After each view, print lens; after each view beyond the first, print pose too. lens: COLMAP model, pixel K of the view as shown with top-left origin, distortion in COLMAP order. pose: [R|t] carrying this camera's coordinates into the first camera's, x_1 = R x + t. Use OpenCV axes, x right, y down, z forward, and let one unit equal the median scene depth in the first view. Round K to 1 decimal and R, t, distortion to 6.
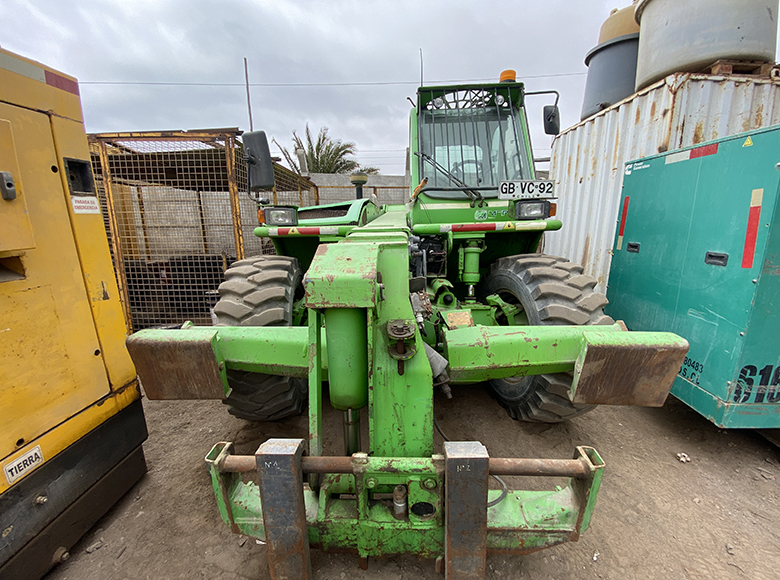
lens RADIAL K [[316.9, 0, 390.0], [0, 316.9, 290.0], [0, 0, 1]] dist [0.024719, -0.020873]
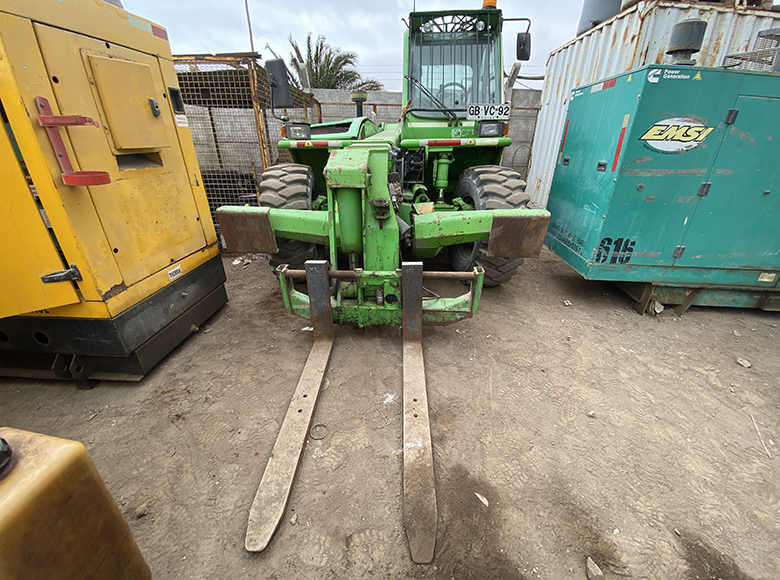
lens RADIAL K [[316.9, 0, 390.0], [0, 316.9, 290.0], [0, 0, 1]] dist [0.024719, -0.020873]
pose [[0.999822, 0.017678, -0.006578, 0.055405], [-0.015829, 0.976017, 0.217118, 0.117593], [0.010258, -0.216975, 0.976123, -0.436475]]
